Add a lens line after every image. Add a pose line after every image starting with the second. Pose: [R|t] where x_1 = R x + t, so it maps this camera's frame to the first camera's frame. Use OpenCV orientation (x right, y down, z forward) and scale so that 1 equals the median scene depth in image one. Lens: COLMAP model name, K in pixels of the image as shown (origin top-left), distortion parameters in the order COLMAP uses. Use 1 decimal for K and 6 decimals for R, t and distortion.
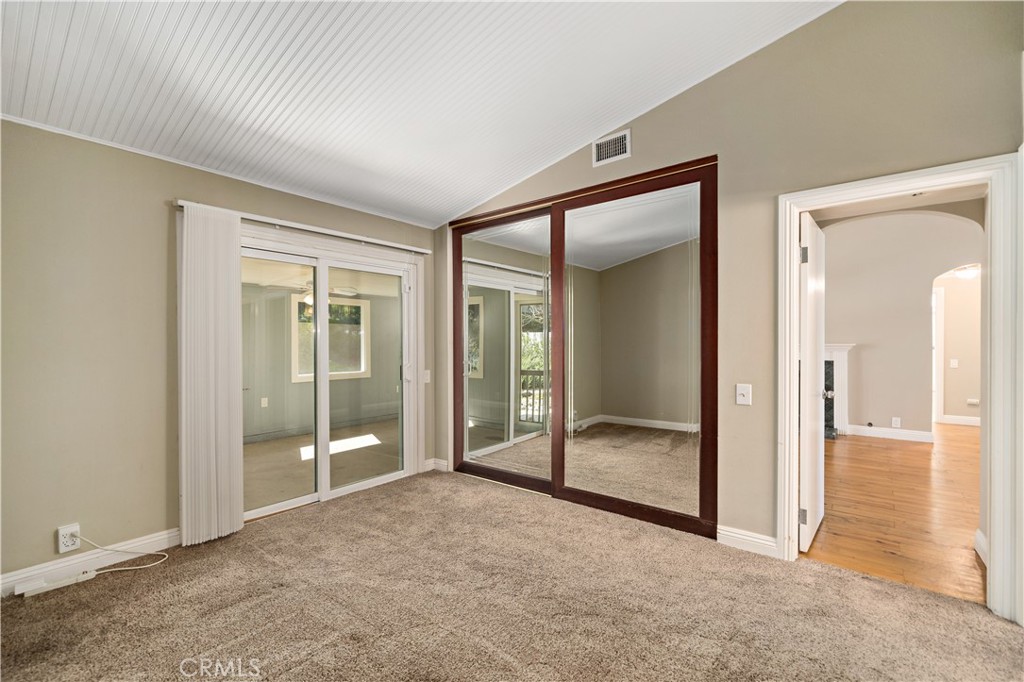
lens RADIAL K [[448.1, 0, 513.5], [0, 448.1, 343.4], [0, 0, 1]] dist [-0.002295, -0.000025]
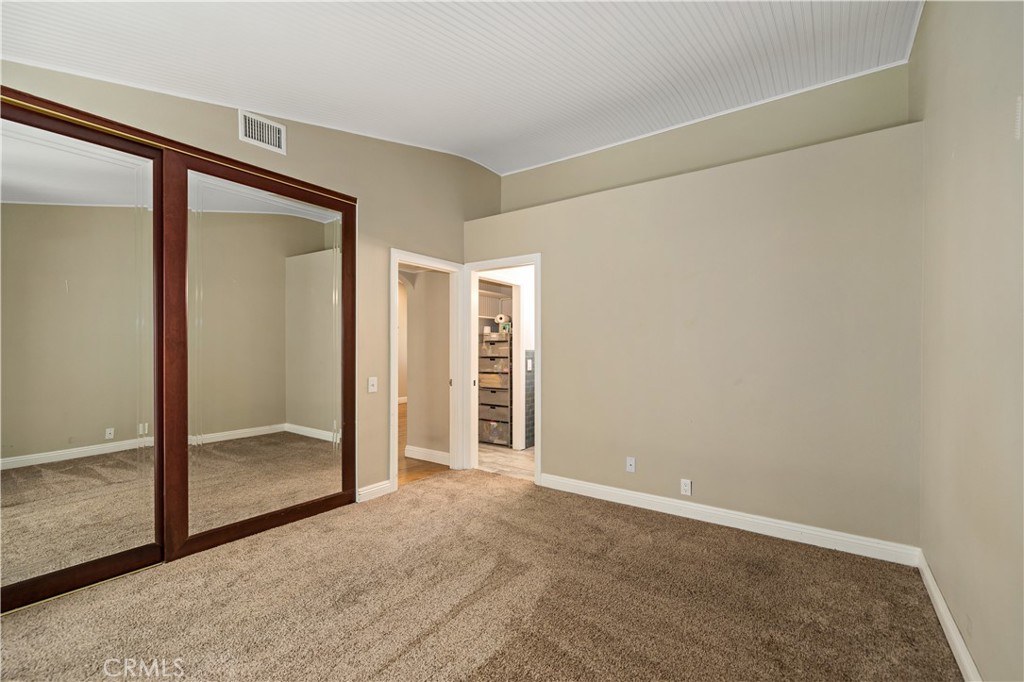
lens RADIAL K [[448.1, 0, 513.3], [0, 448.1, 346.6], [0, 0, 1]] dist [-0.002295, -0.000025]
pose [[-0.067195, 0.000537, 0.997740, -0.837838], [-0.010150, 0.999948, -0.001221, -0.005235], [-0.997688, -0.010209, -0.067186, 0.636695]]
